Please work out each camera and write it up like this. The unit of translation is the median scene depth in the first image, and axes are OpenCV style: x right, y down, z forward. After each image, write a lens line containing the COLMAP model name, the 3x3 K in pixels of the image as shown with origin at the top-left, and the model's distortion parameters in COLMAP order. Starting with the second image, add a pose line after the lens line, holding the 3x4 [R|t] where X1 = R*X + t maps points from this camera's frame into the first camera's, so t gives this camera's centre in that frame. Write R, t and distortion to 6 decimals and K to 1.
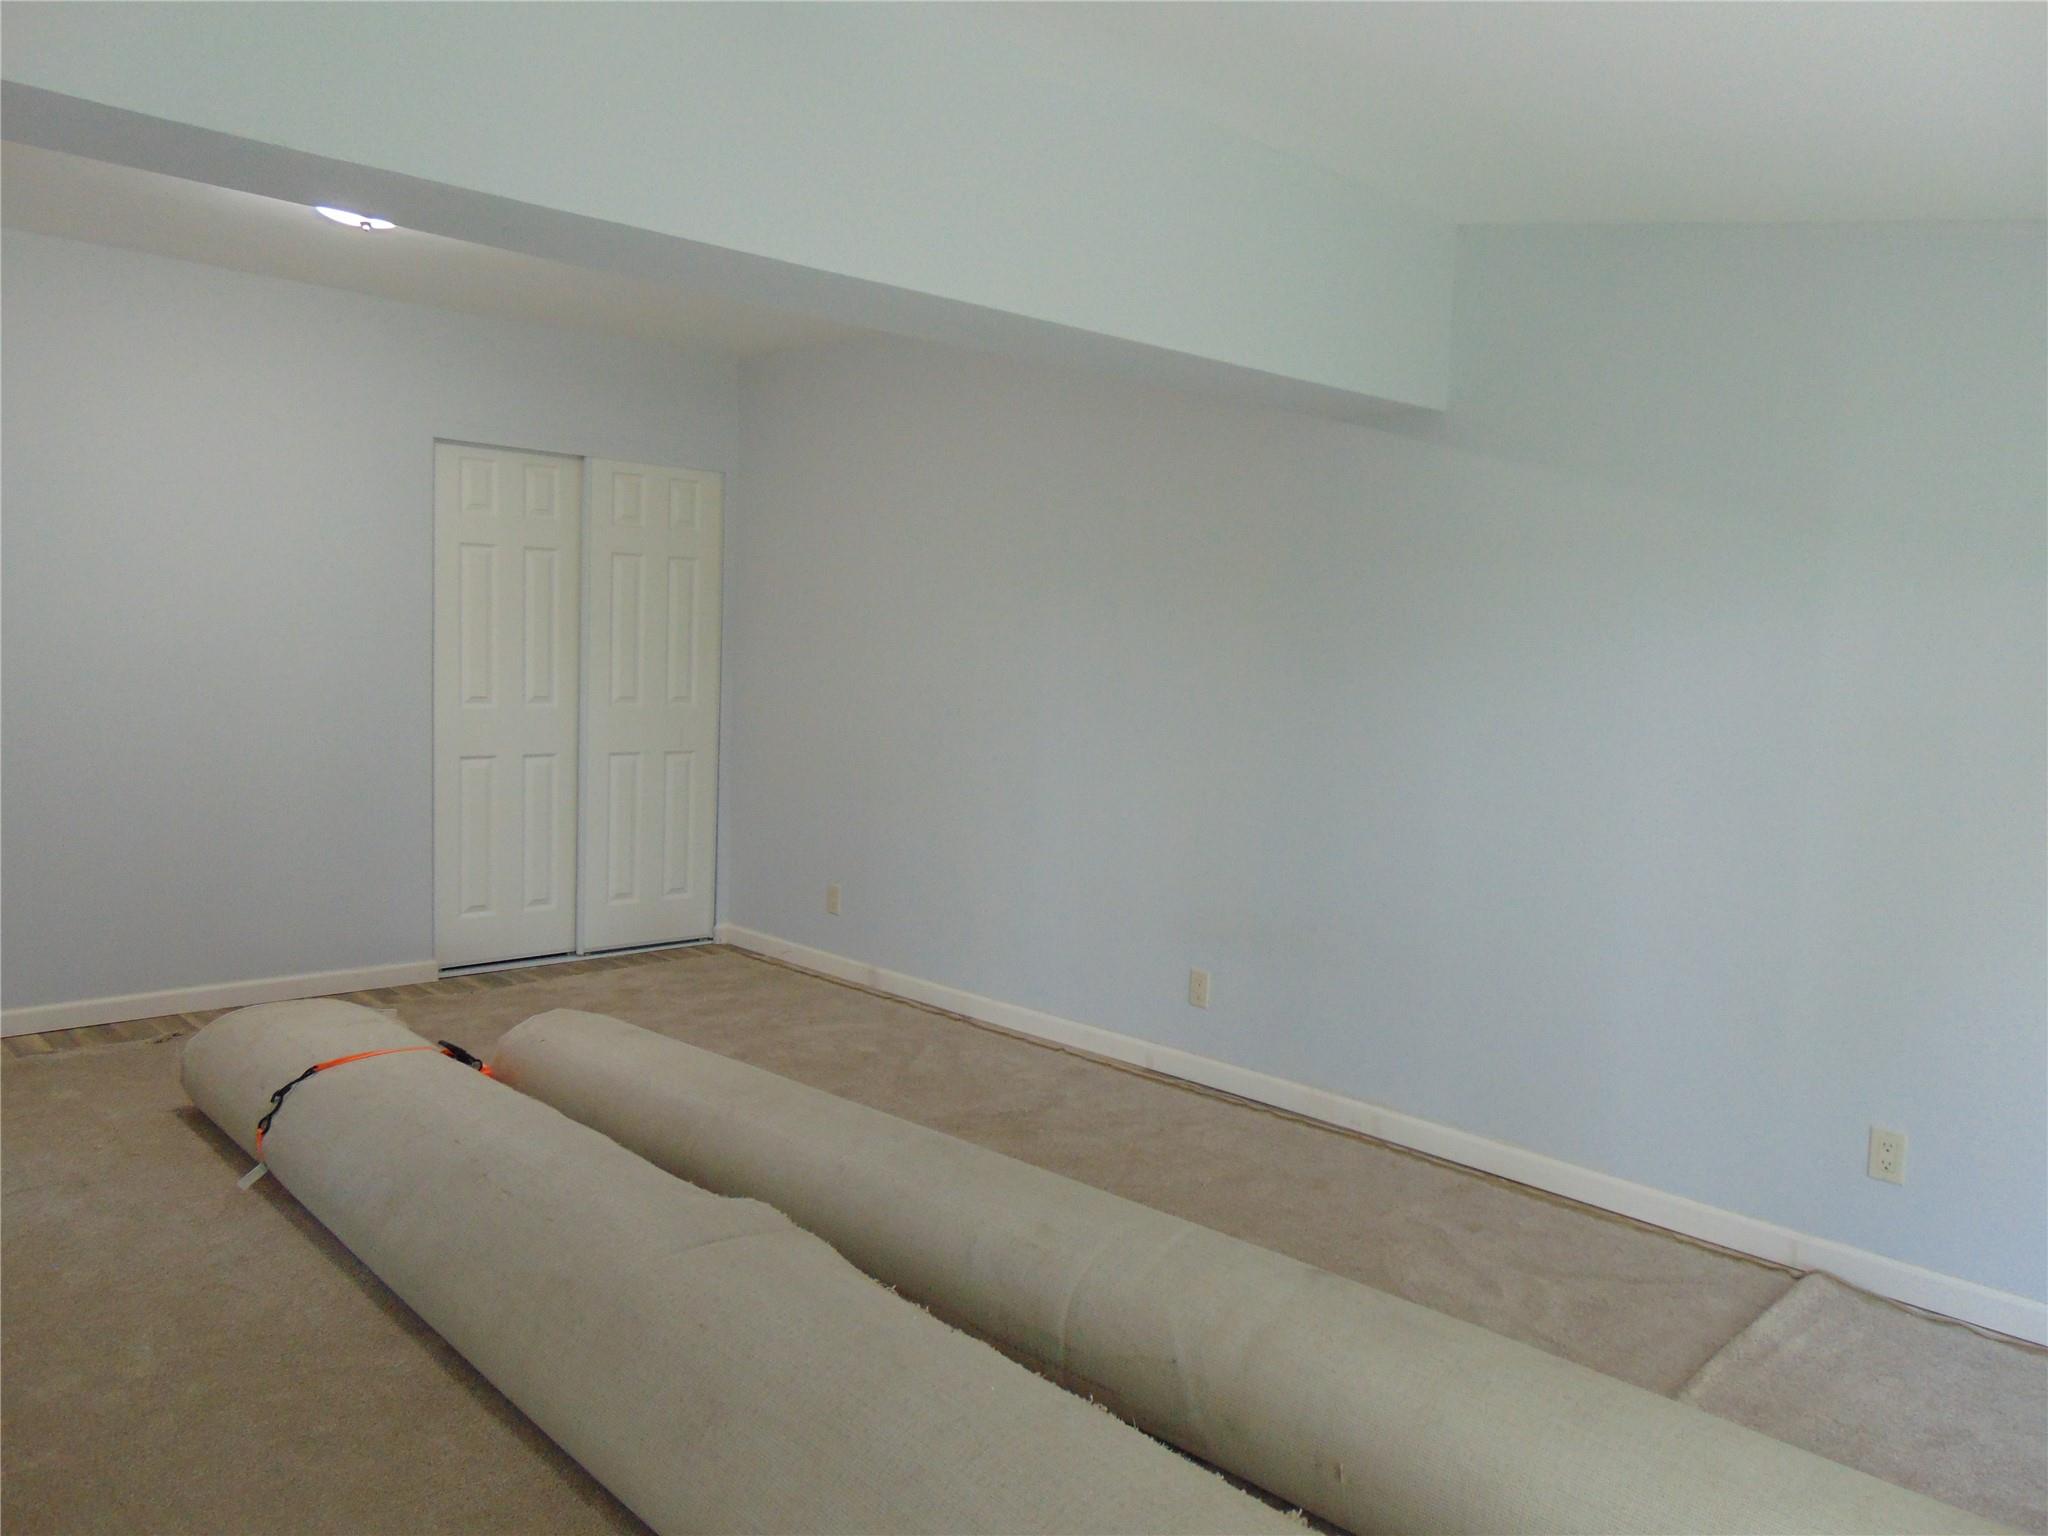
lens RADIAL K [[1552.3, 0, 1024.0], [0, 1552.3, 768.0], [0, 0, 1]] dist [-0.048725, 0.064103]
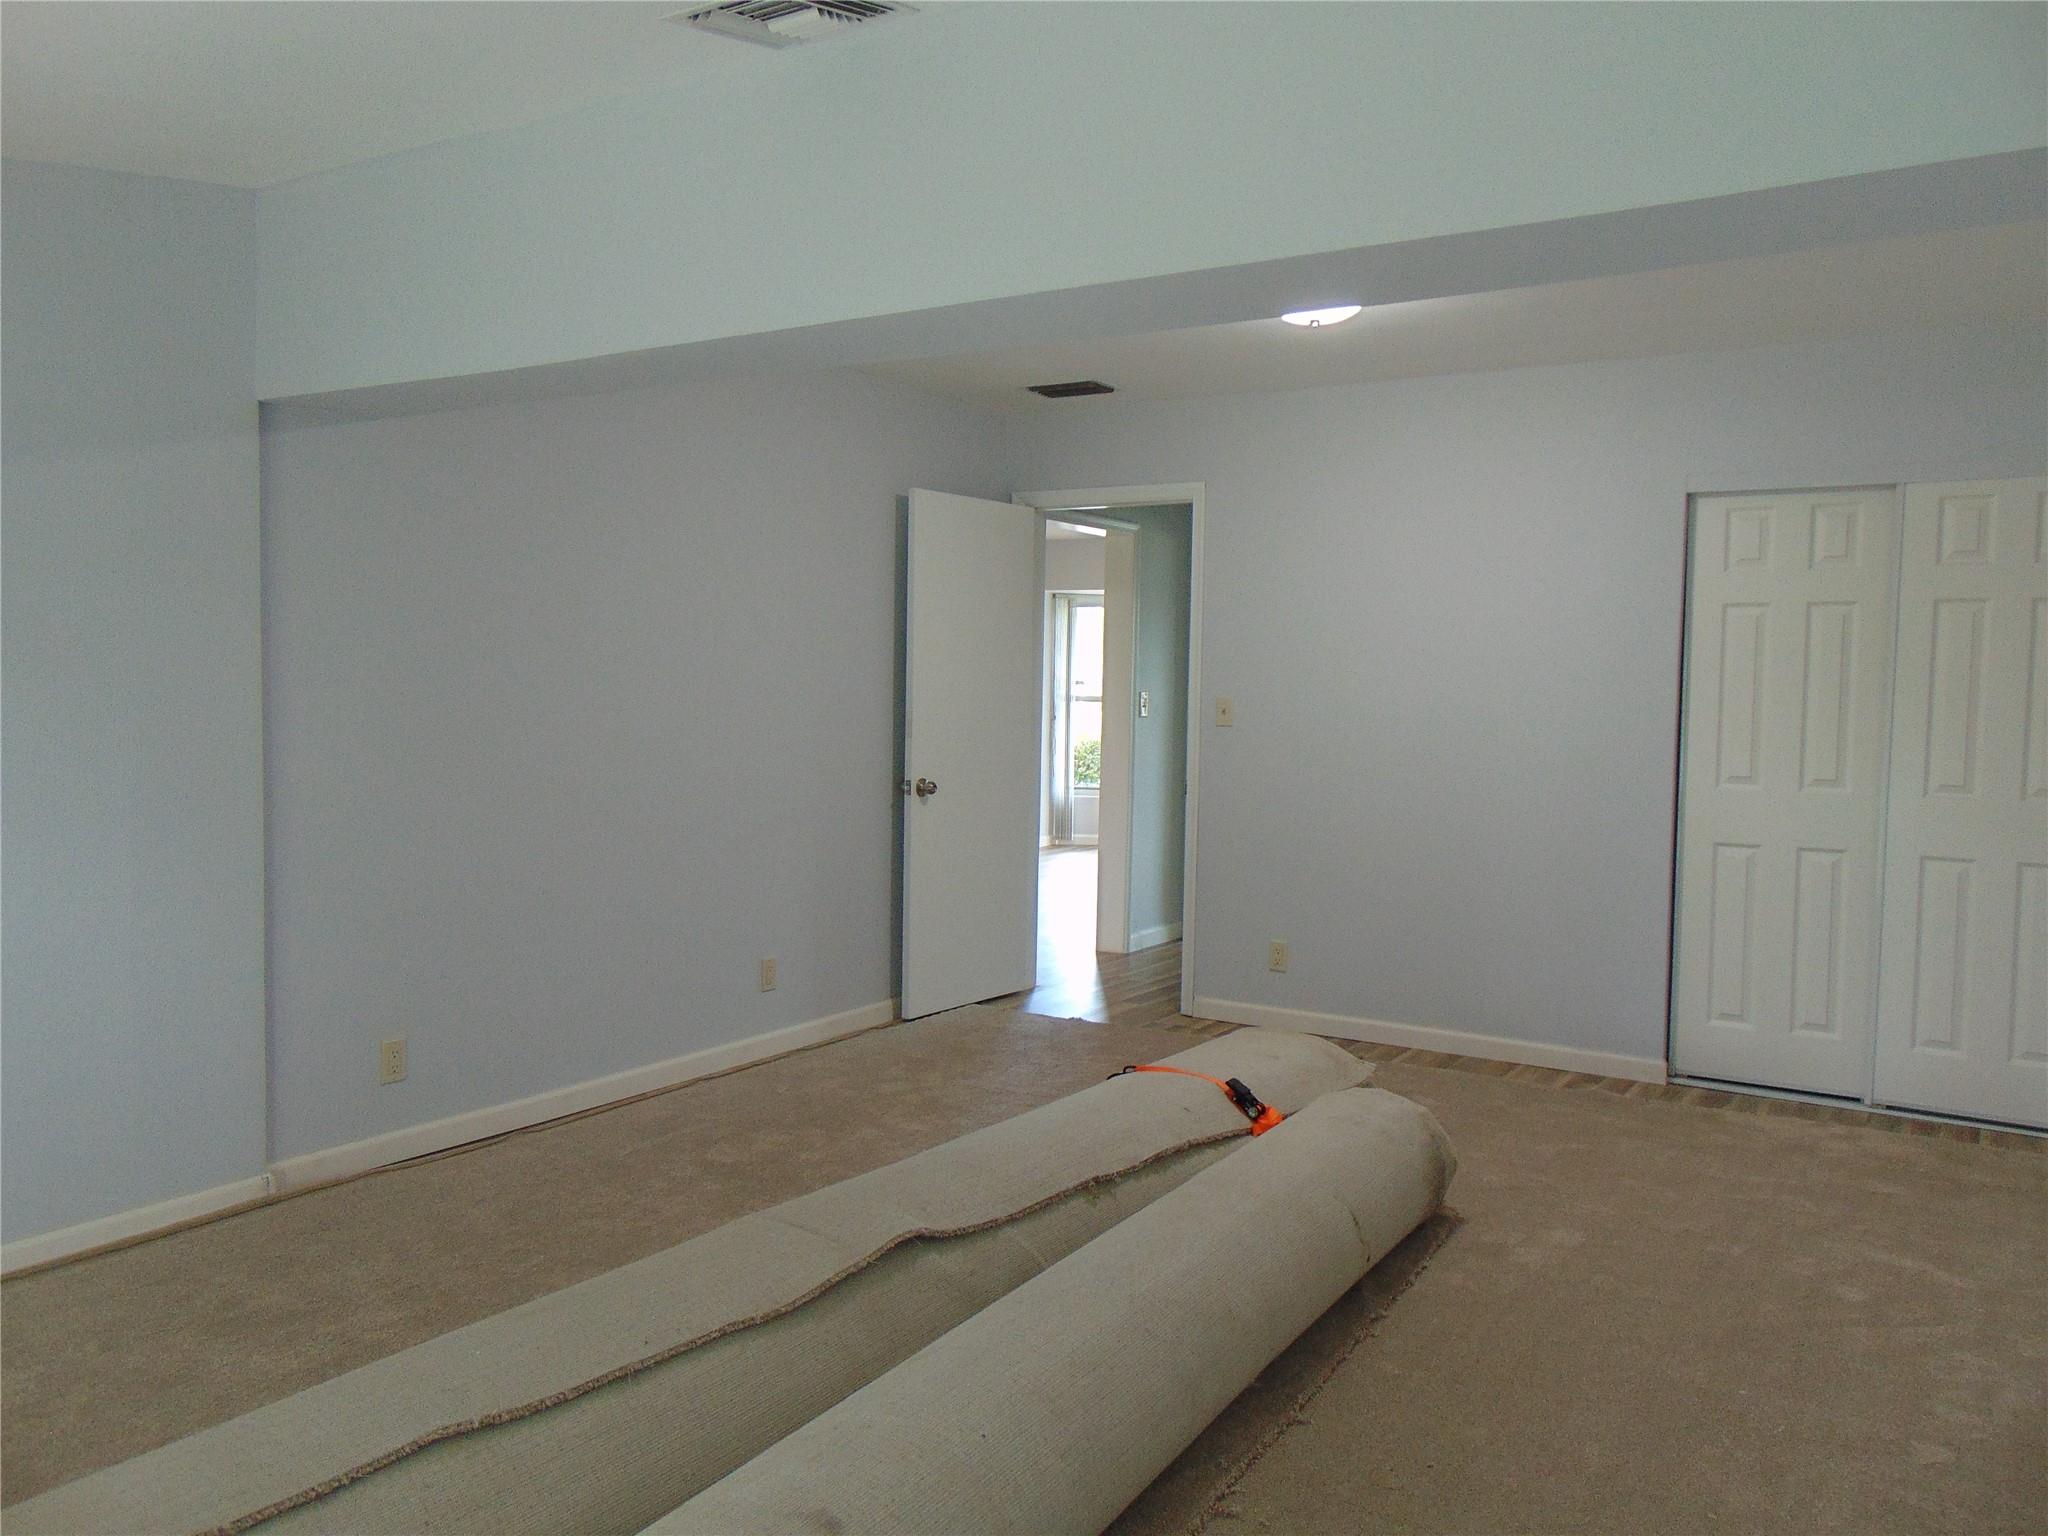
lens RADIAL K [[1543.3, 0, 1024.0], [0, 1543.3, 768.0], [0, 0, 1]] dist [-0.045763, 0.094442]
pose [[0.235642, 0.022223, -0.971586, 0.397151], [-0.089695, 0.995969, 0.001026, -0.014978], [0.967692, 0.086905, 0.236685, 0.393539]]
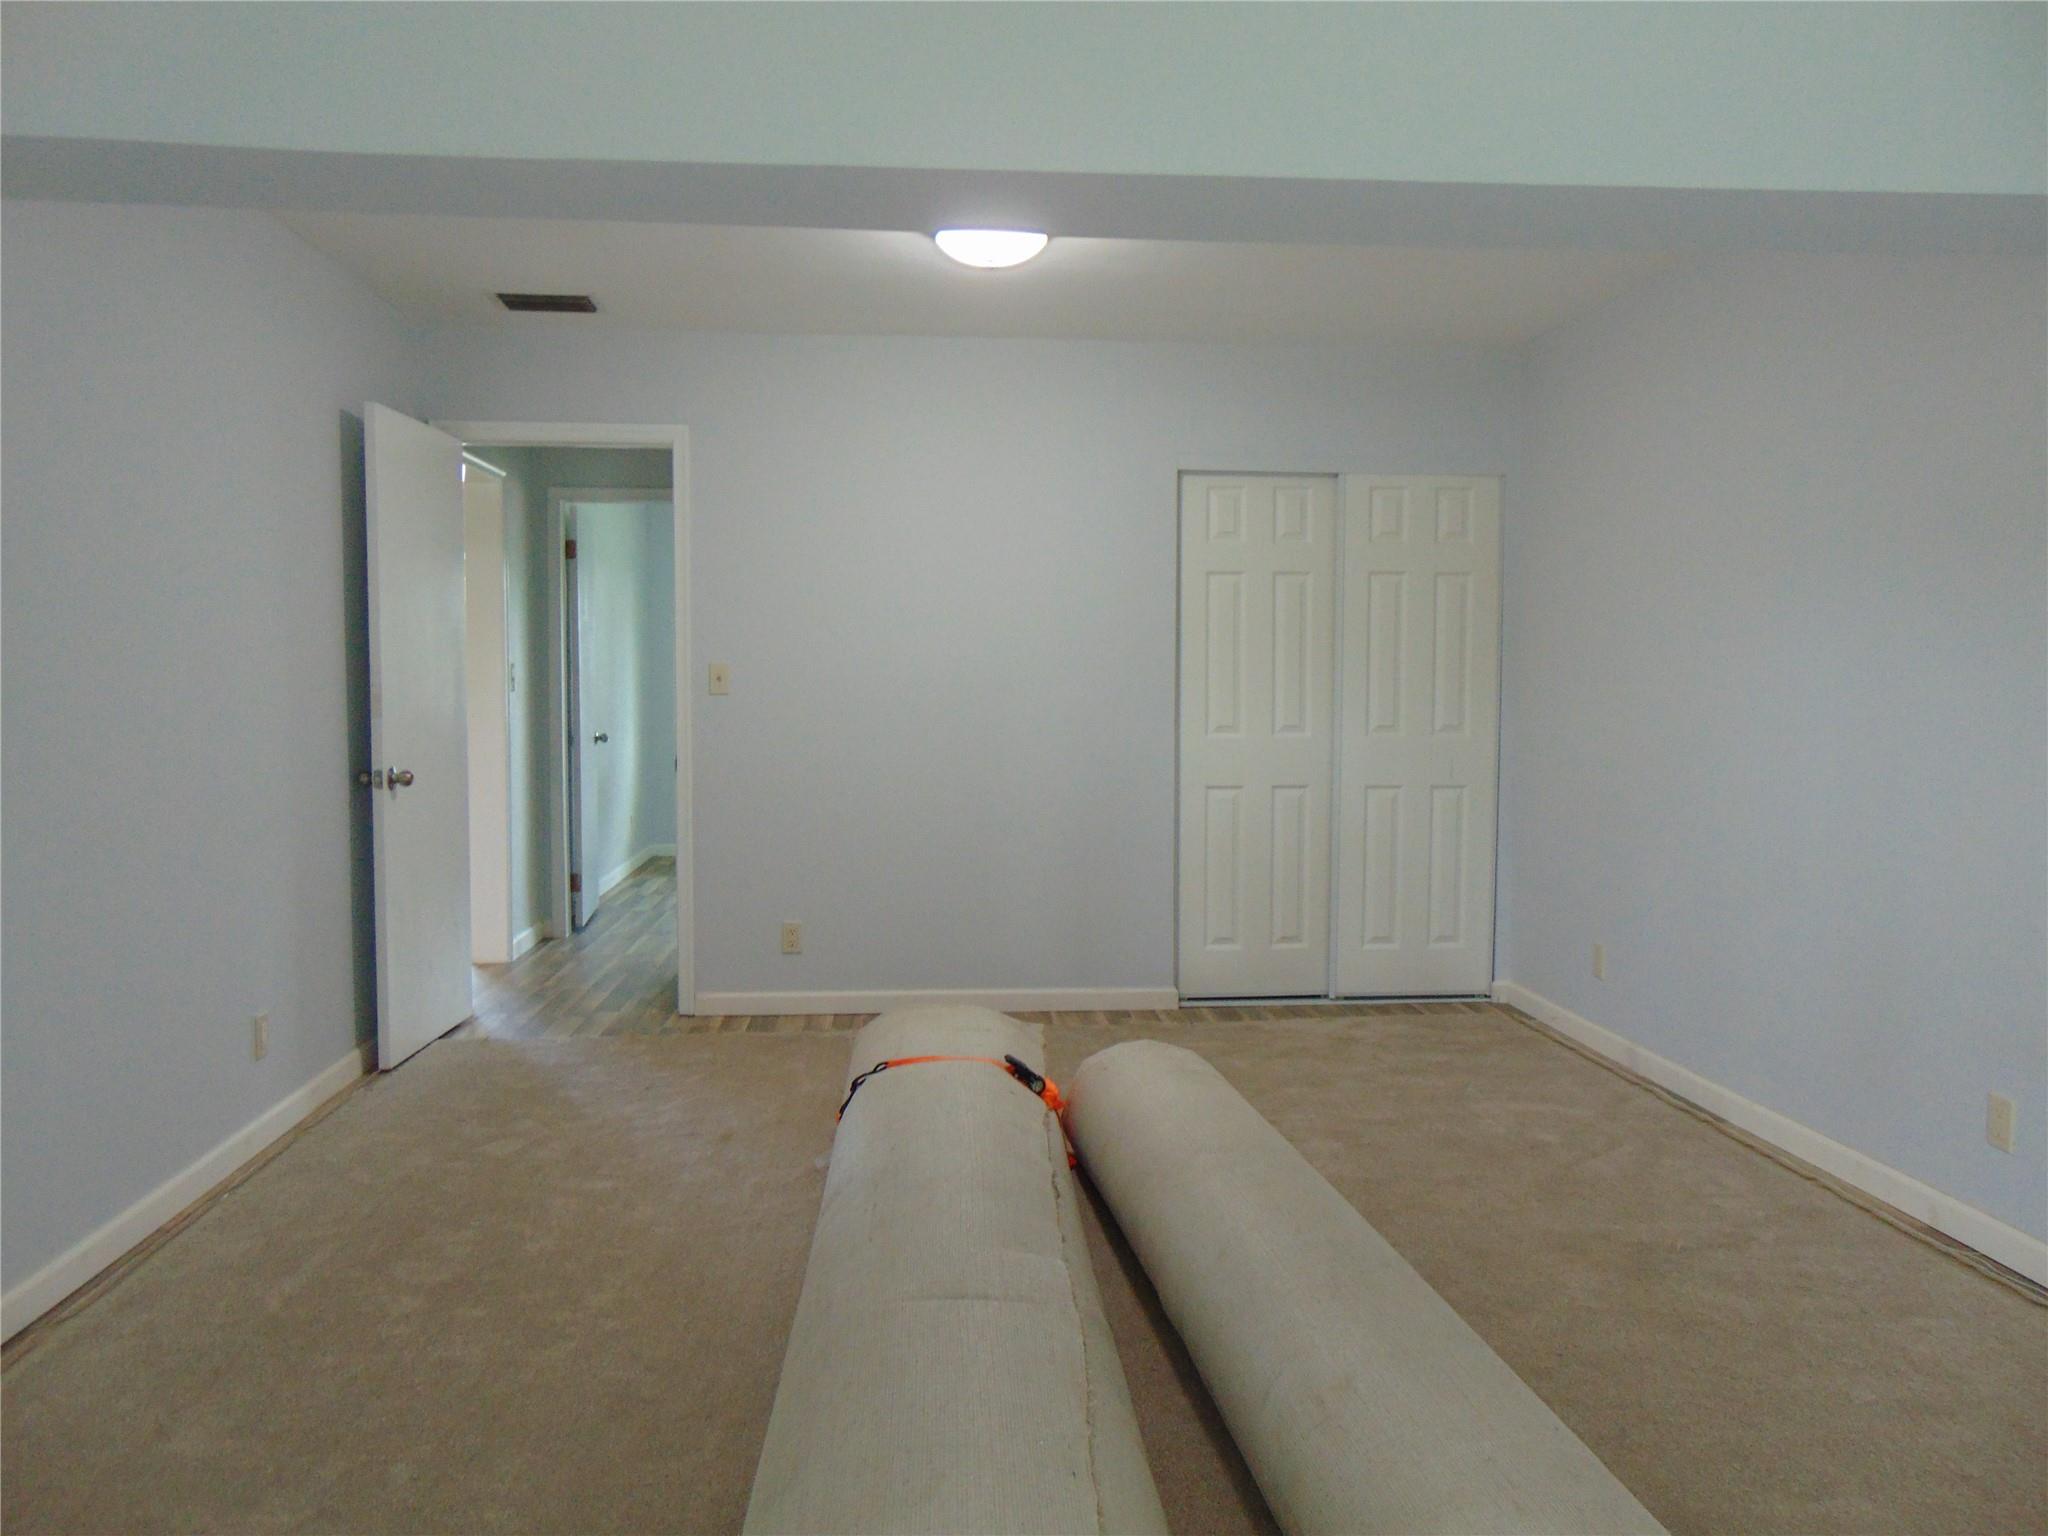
lens RADIAL K [[1543.3, 0, 1024.0], [0, 1543.3, 768.0], [0, 0, 1]] dist [-0.045763, 0.094442]
pose [[0.778657, 0.003152, -0.627442, 0.164404], [-0.028032, 0.999164, -0.029769, 0.013838], [0.626824, 0.040768, 0.778094, 0.150682]]
